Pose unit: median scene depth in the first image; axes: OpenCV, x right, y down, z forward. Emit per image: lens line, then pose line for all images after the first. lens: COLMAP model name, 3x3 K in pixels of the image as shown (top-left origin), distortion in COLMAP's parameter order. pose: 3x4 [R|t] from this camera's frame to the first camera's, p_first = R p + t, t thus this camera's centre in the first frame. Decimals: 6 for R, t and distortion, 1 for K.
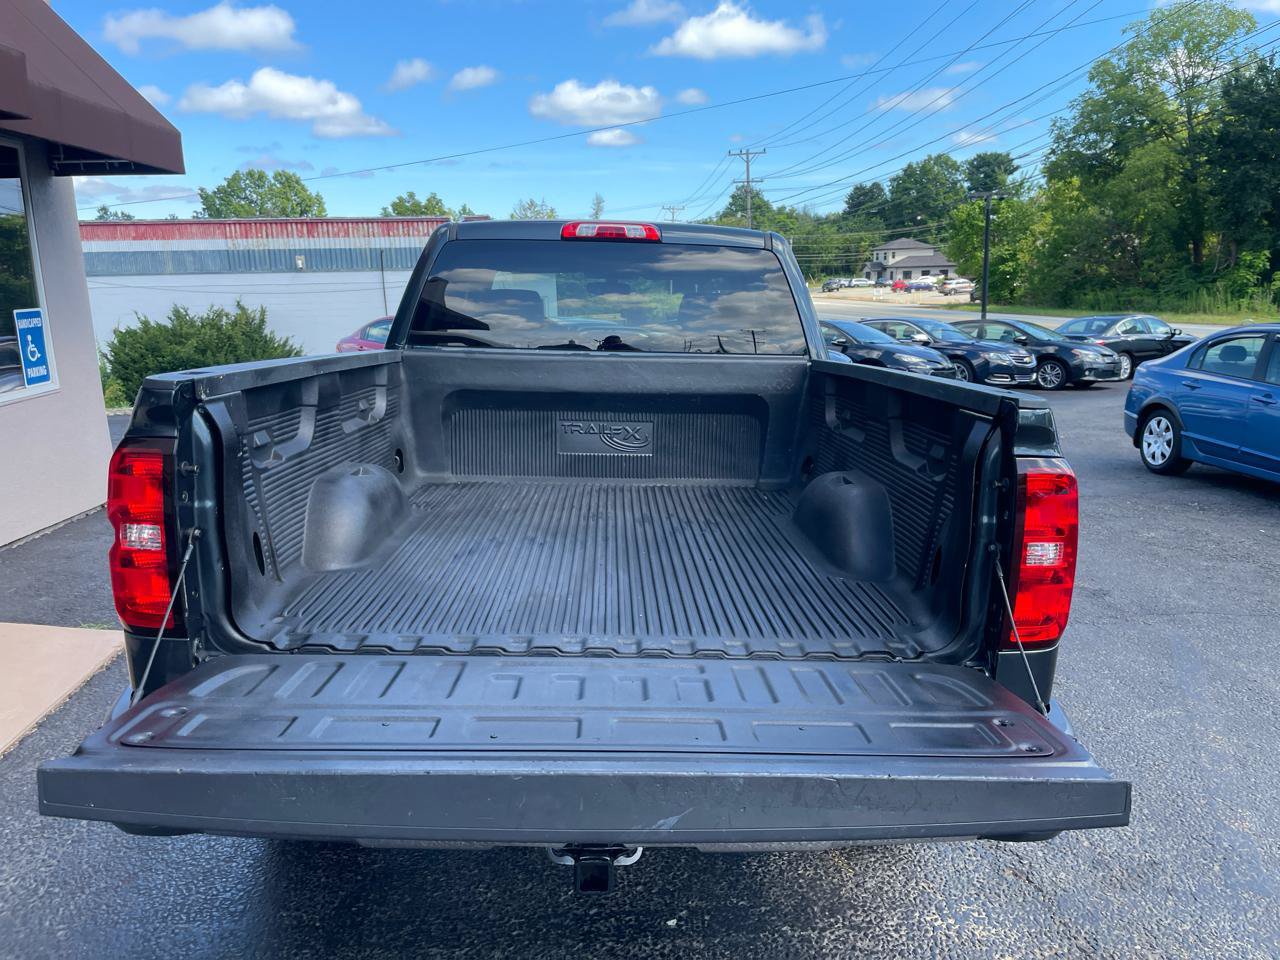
lens RADIAL K [[975.8, 0, 641.5], [0, 975.8, 483.7], [0, 0, 1]] dist [0.074118, -0.099545]
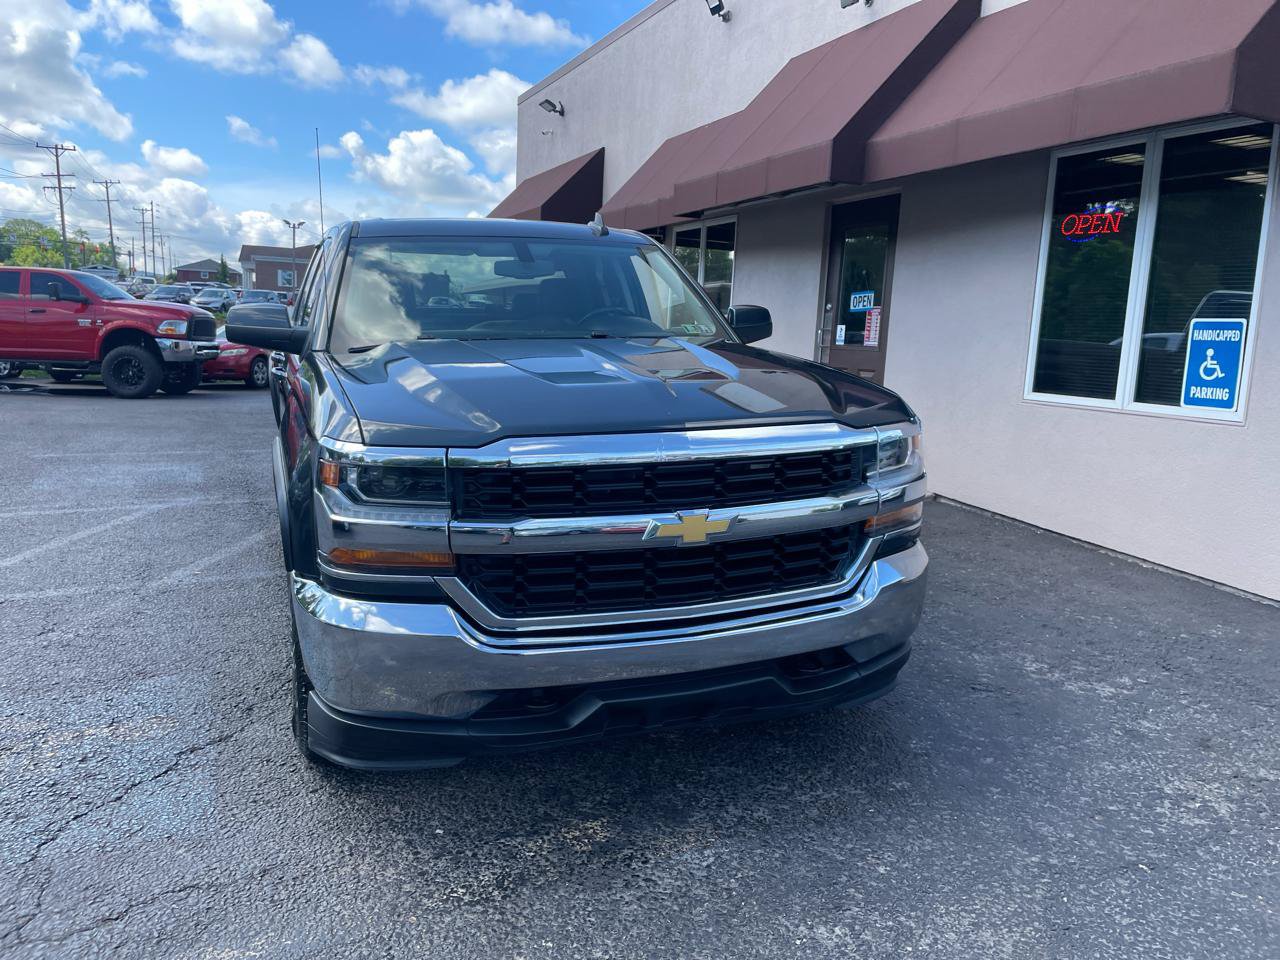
lens RADIAL K [[975.8, 0, 624.7], [0, 975.8, 483.0], [0, 0, 1]] dist [0.074118, -0.099545]
pose [[-0.948934, 0.031762, -0.313871, 0.024322], [-0.085926, 0.931281, 0.354023, -0.058140], [0.303546, 0.362914, -0.880995, 0.316773]]
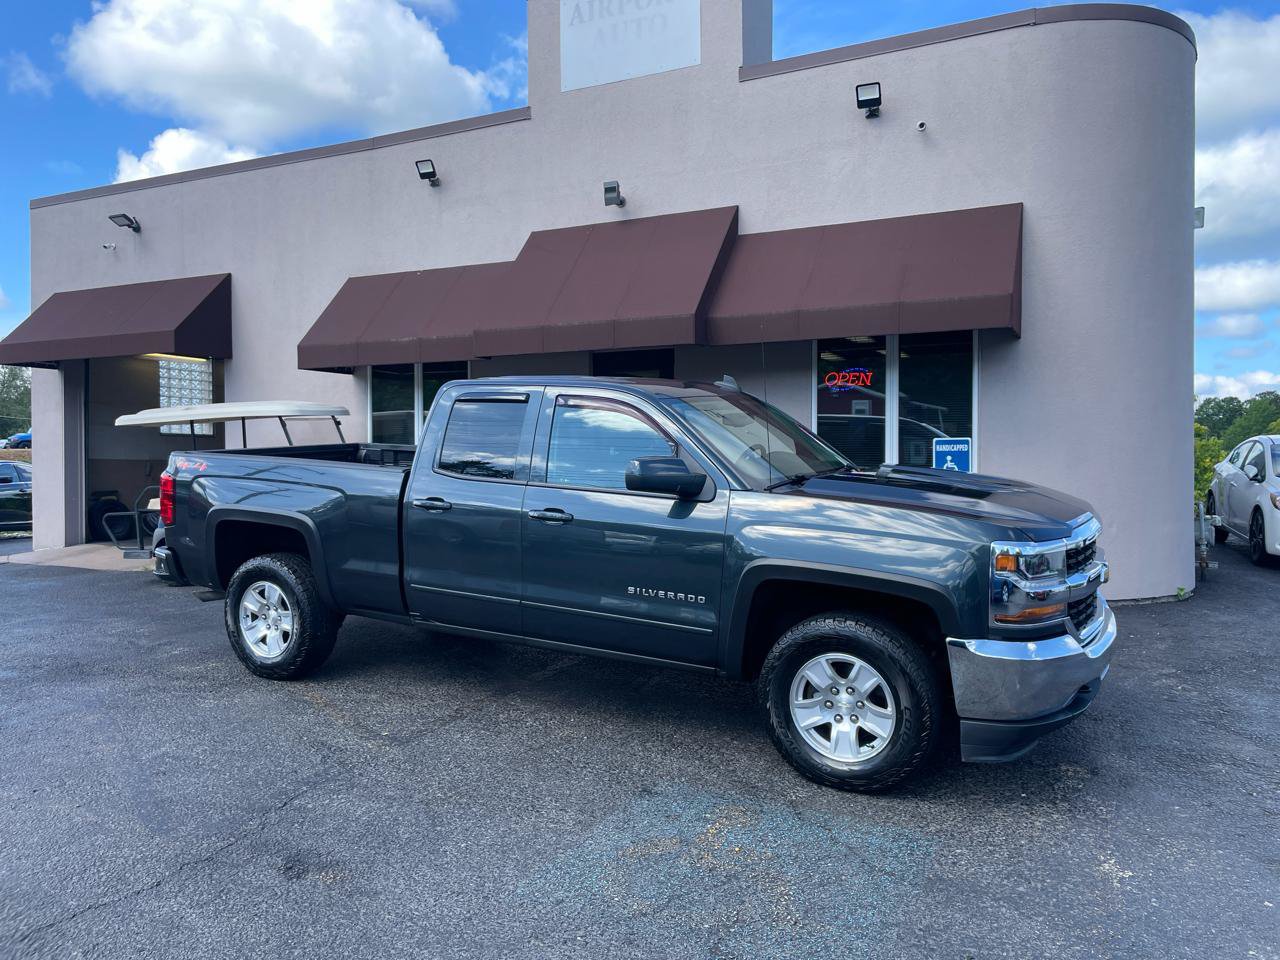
lens RADIAL K [[975.8, 0, 634.3], [0, 975.8, 472.4], [0, 0, 1]] dist [0.074118, -0.099545]
pose [[-0.512277, 0.040304, -0.857874, 0.158546], [-0.167024, 0.975150, 0.145551, -0.049758], [0.842422, 0.217848, -0.492815, 0.255465]]
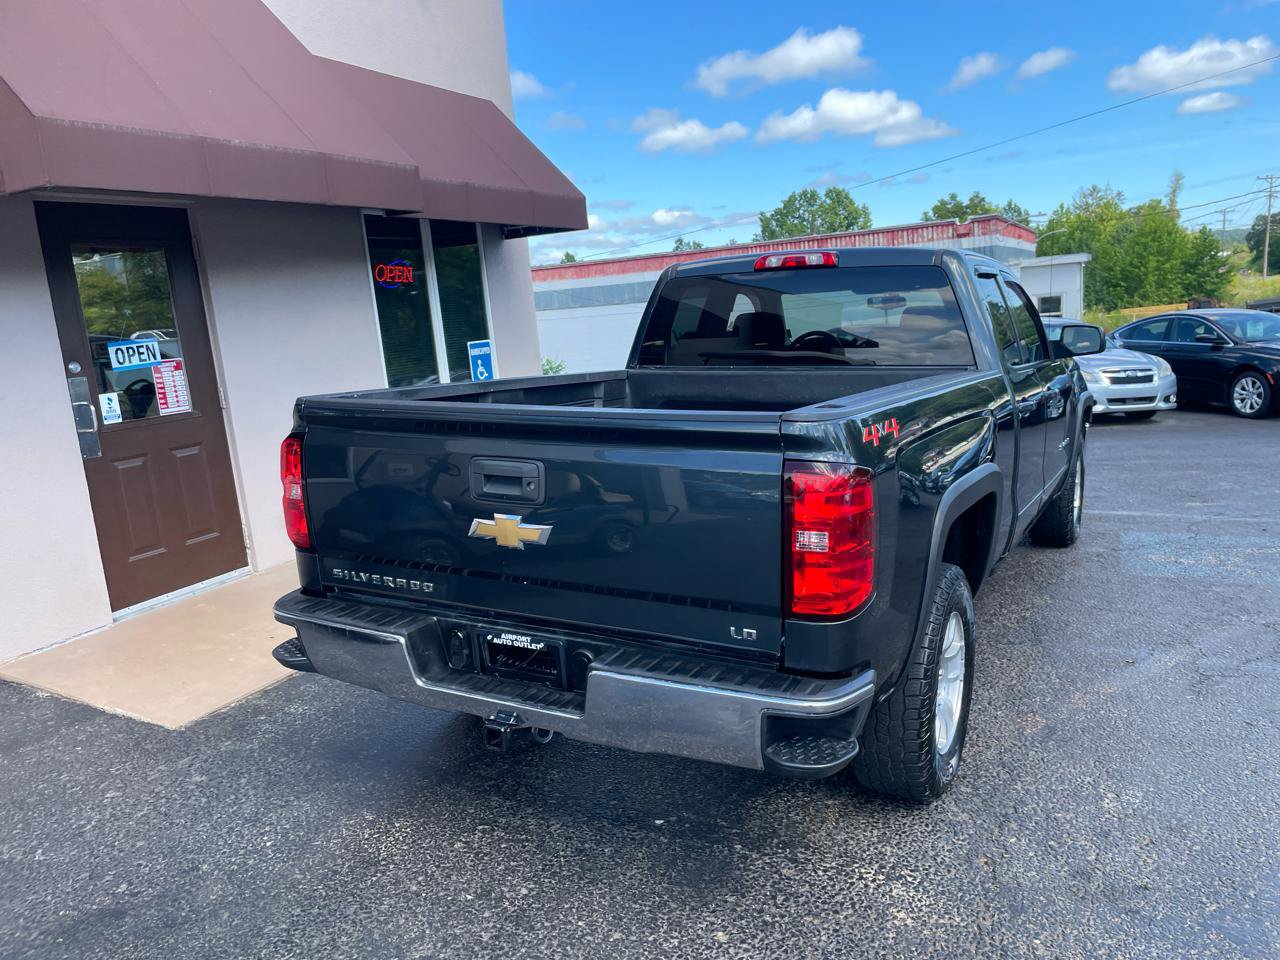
lens RADIAL K [[975.8, 0, 650.2], [0, 975.8, 489.0], [0, 0, 1]] dist [0.074118, -0.099545]
pose [[0.862554, 0.043732, -0.504071, 0.051786], [-0.043343, 0.998982, 0.012502, -0.000058], [0.504105, 0.011064, 0.863571, -0.007609]]
